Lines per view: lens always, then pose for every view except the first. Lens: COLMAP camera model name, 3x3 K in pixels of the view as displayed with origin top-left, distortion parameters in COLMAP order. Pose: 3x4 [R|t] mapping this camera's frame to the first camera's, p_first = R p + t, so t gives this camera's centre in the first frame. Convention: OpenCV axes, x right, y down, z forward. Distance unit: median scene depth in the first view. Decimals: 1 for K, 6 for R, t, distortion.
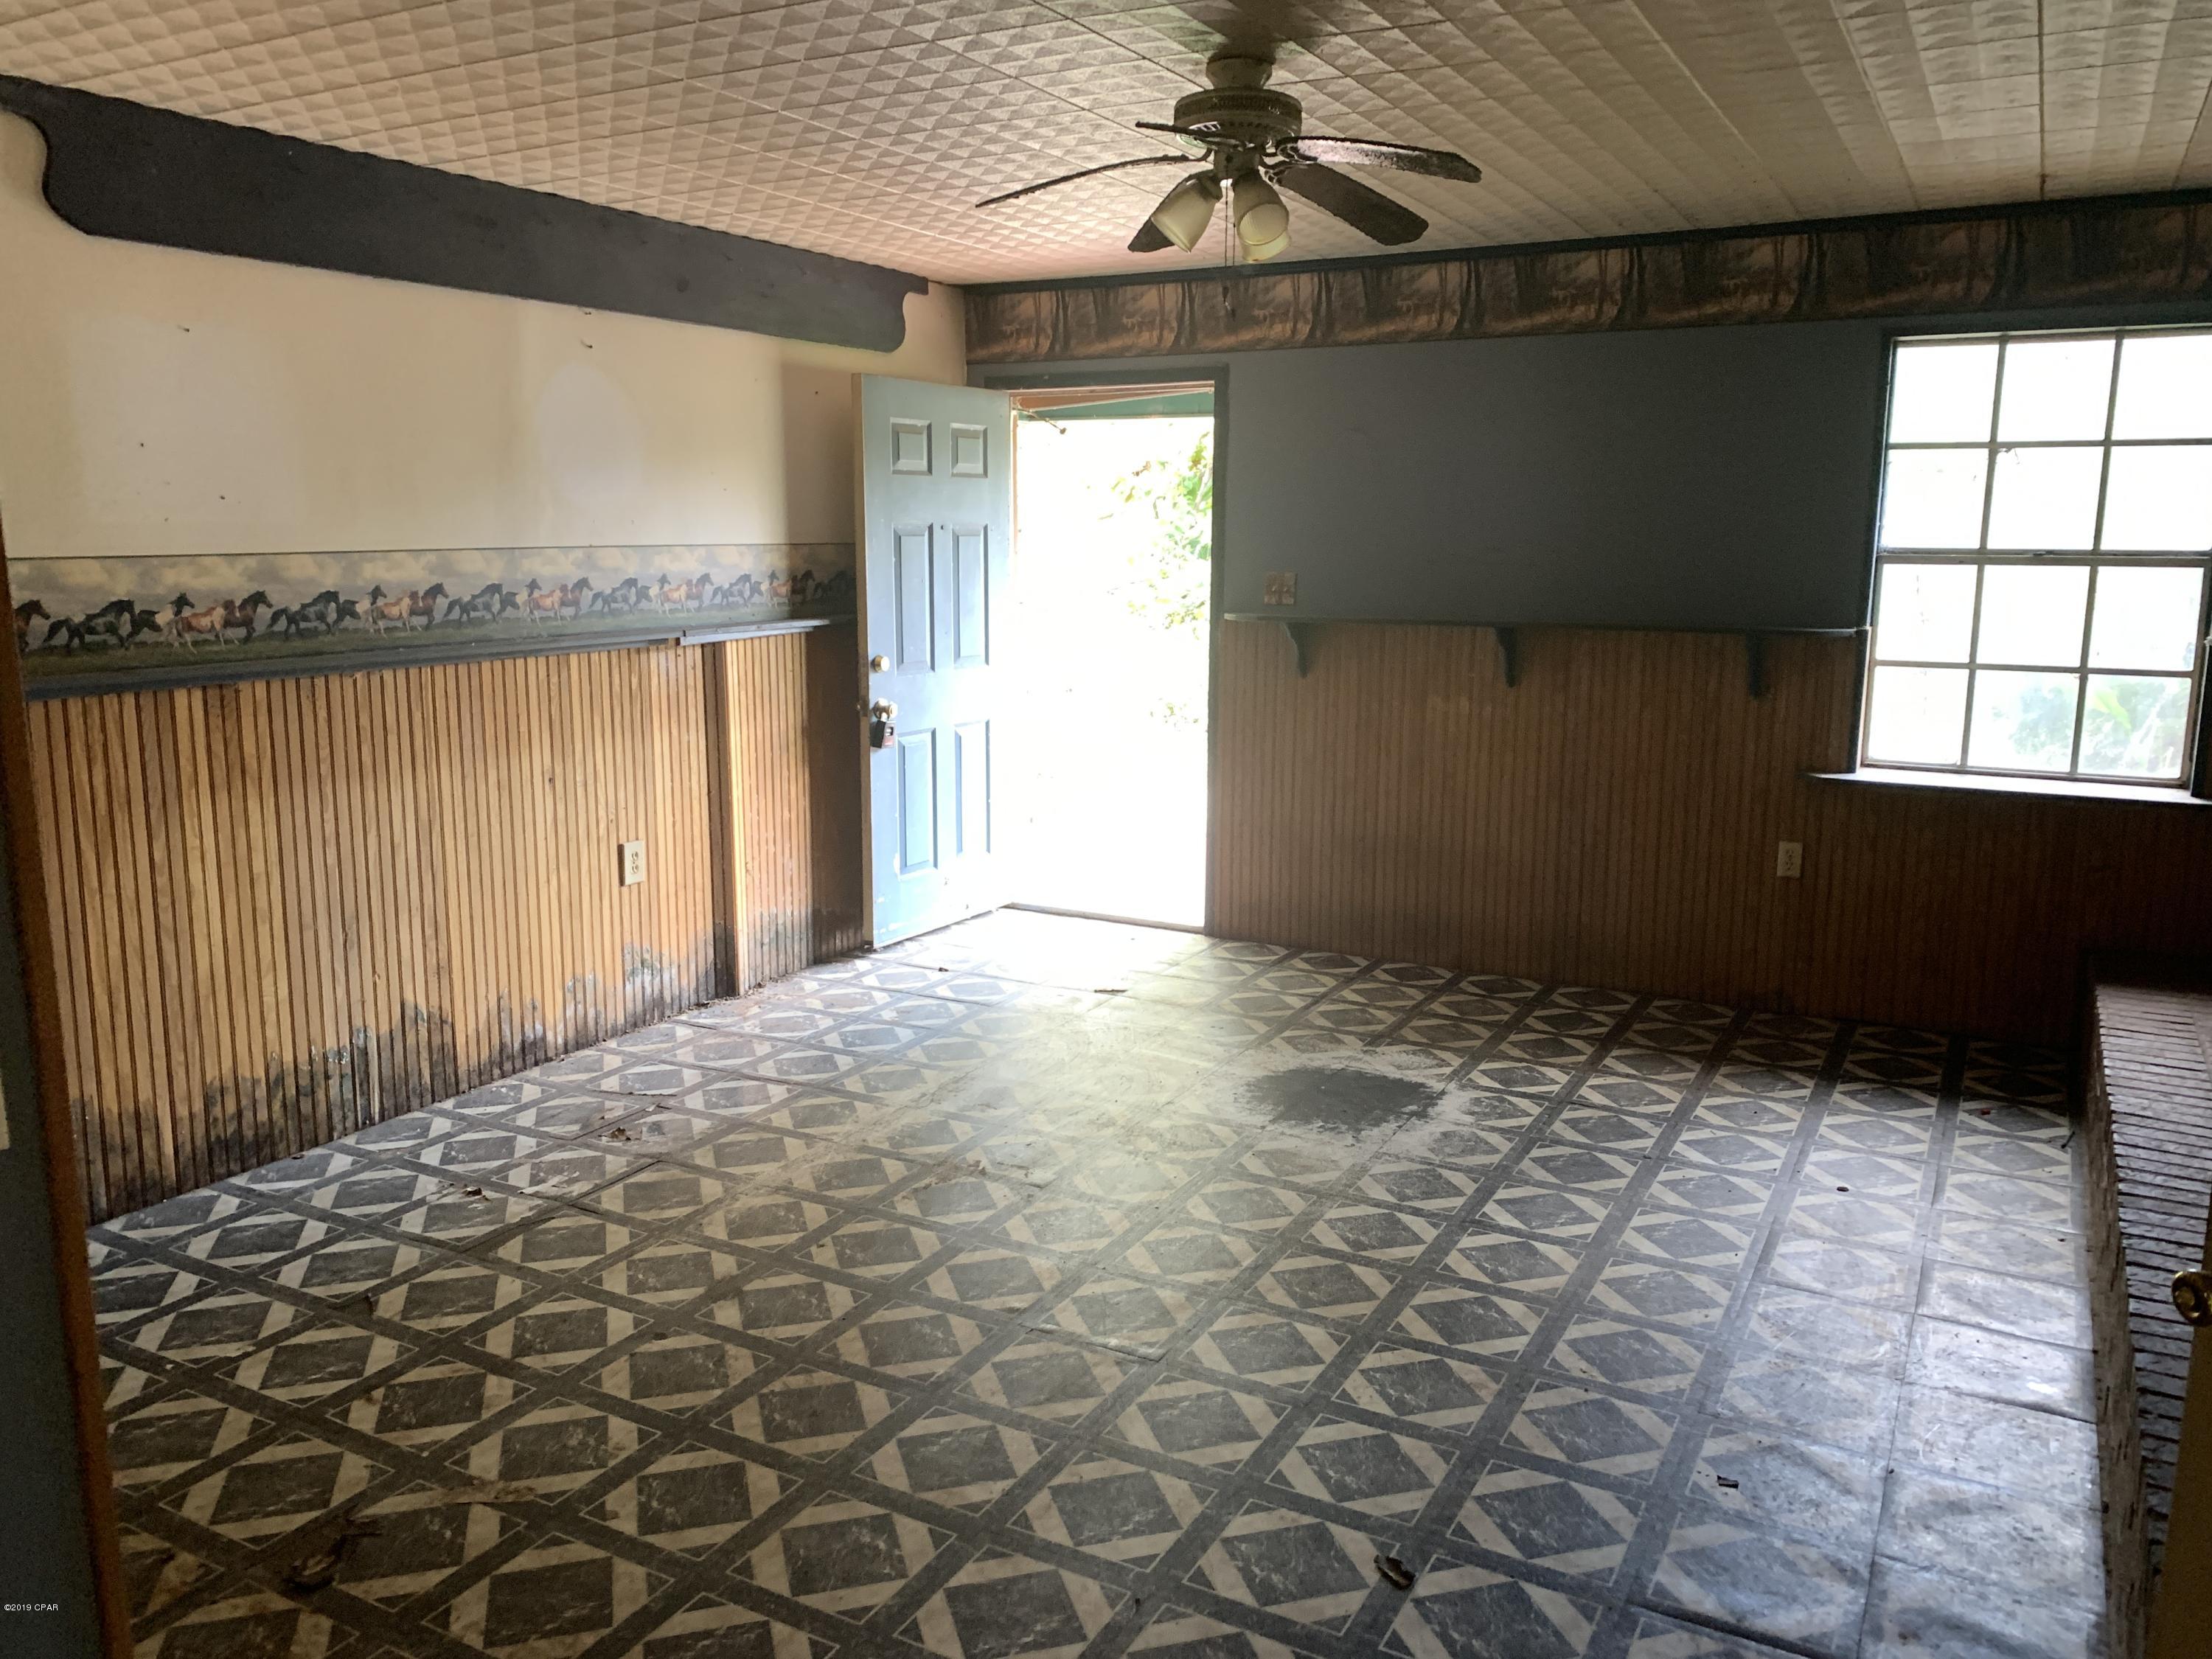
lens RADIAL K [[1695.8, 0, 1110.3], [0, 1695.8, 834.0], [0, 0, 1]] dist [0.061225, -0.064027]
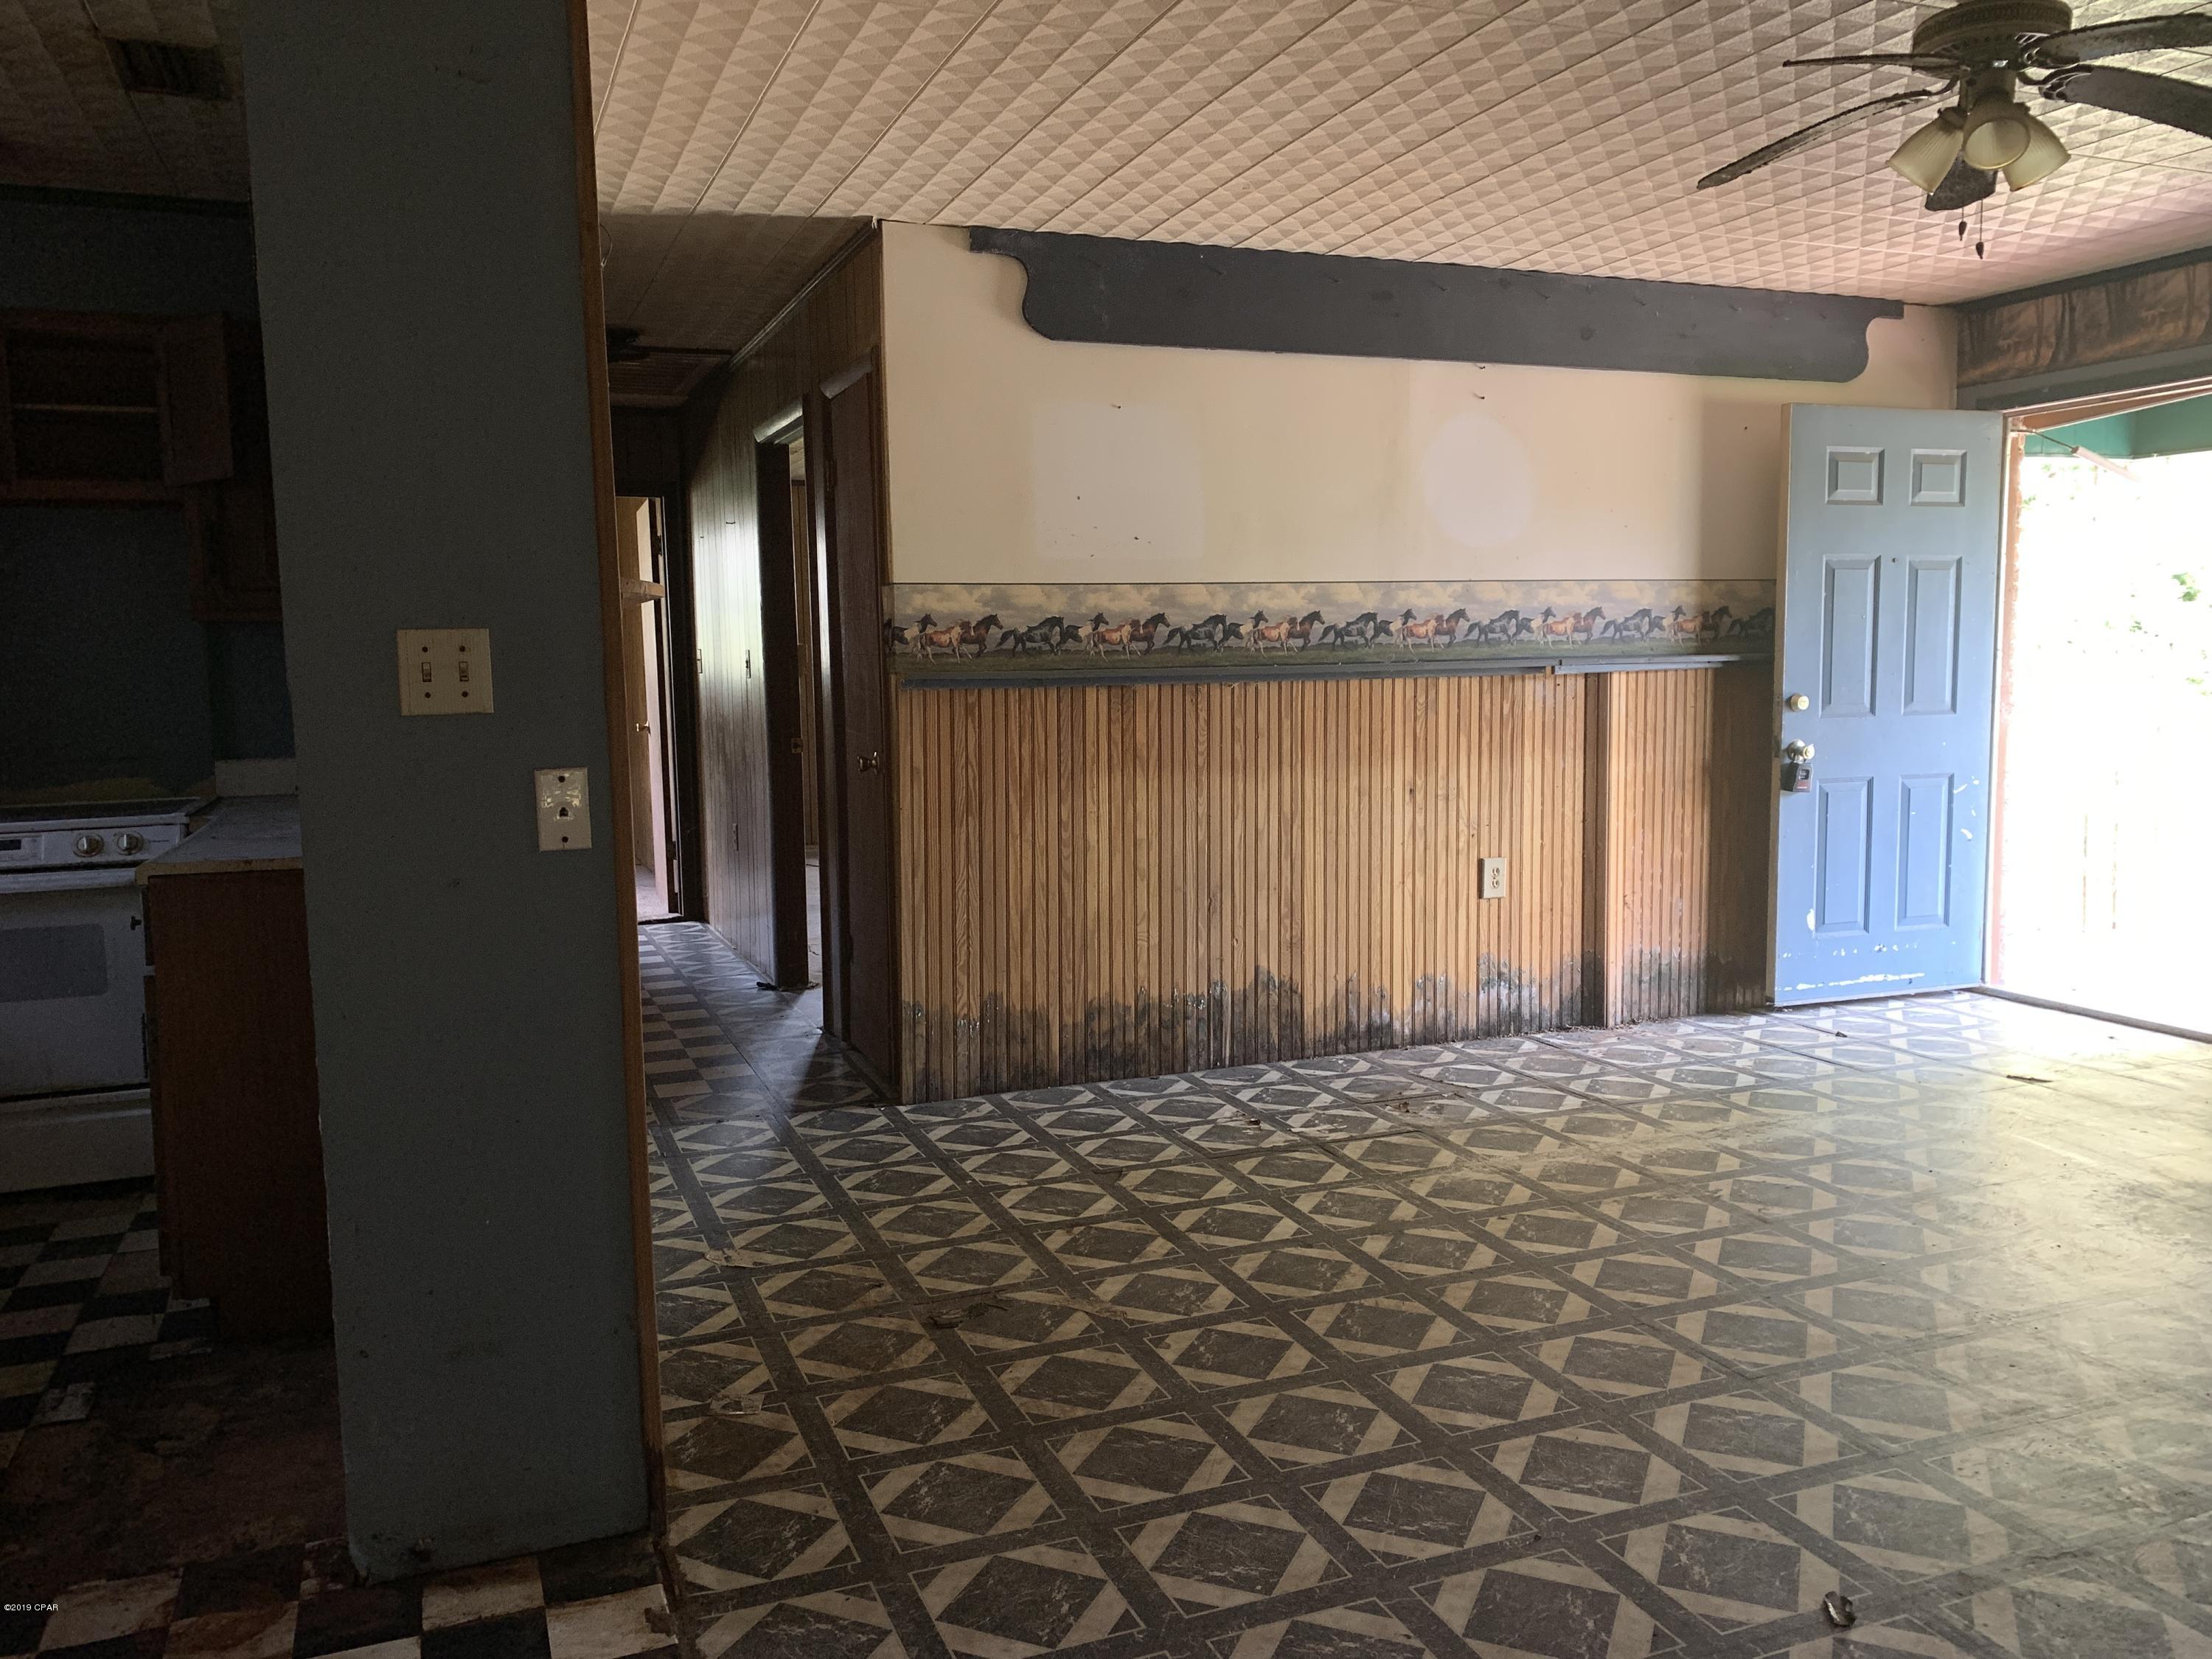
lens RADIAL K [[1695.8, 0, 1105.7], [0, 1695.8, 820.3], [0, 0, 1]] dist [0.061225, -0.064027]
pose [[0.776575, 0.046719, -0.628291, 0.232314], [-0.094661, 0.994579, -0.043046, 0.059299], [0.622873, 0.092903, 0.776787, 0.029262]]
